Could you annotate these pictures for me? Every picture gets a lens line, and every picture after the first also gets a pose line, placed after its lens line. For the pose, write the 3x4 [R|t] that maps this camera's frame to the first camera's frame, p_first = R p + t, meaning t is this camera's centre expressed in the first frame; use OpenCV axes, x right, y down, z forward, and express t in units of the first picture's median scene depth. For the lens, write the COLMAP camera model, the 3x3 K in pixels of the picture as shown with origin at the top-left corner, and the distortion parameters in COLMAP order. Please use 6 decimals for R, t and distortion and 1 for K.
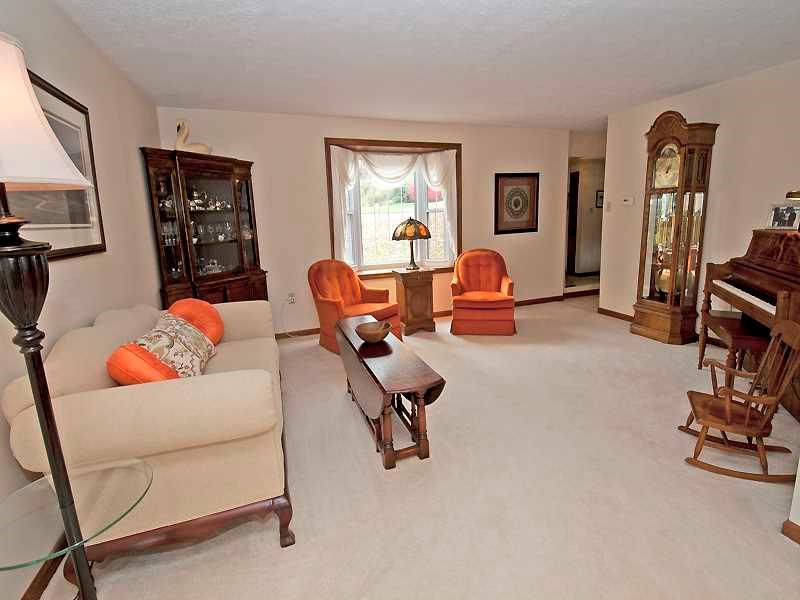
lens RADIAL K [[366.1, 0, 401.7], [0, 366.1, 280.5], [0, 0, 1]] dist [0.000713, -0.000043]
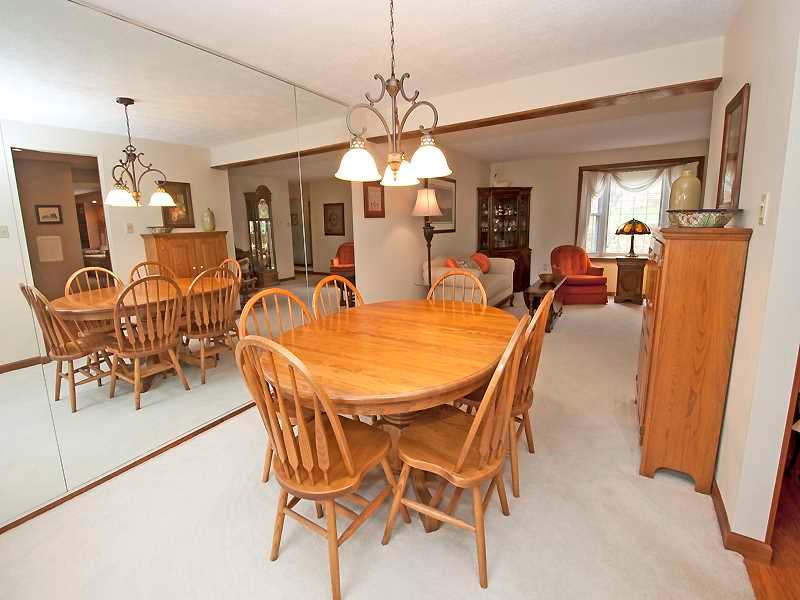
lens RADIAL K [[344.4, 0, 401.8], [0, 344.4, 295.4], [0, 0, 1]] dist [0.000698, -0.010166]
pose [[0.597742, 0.178891, -0.781474, 0.575771], [-0.131962, 0.983445, 0.124189, 0.066977], [0.790753, 0.028891, 0.611453, -0.477846]]
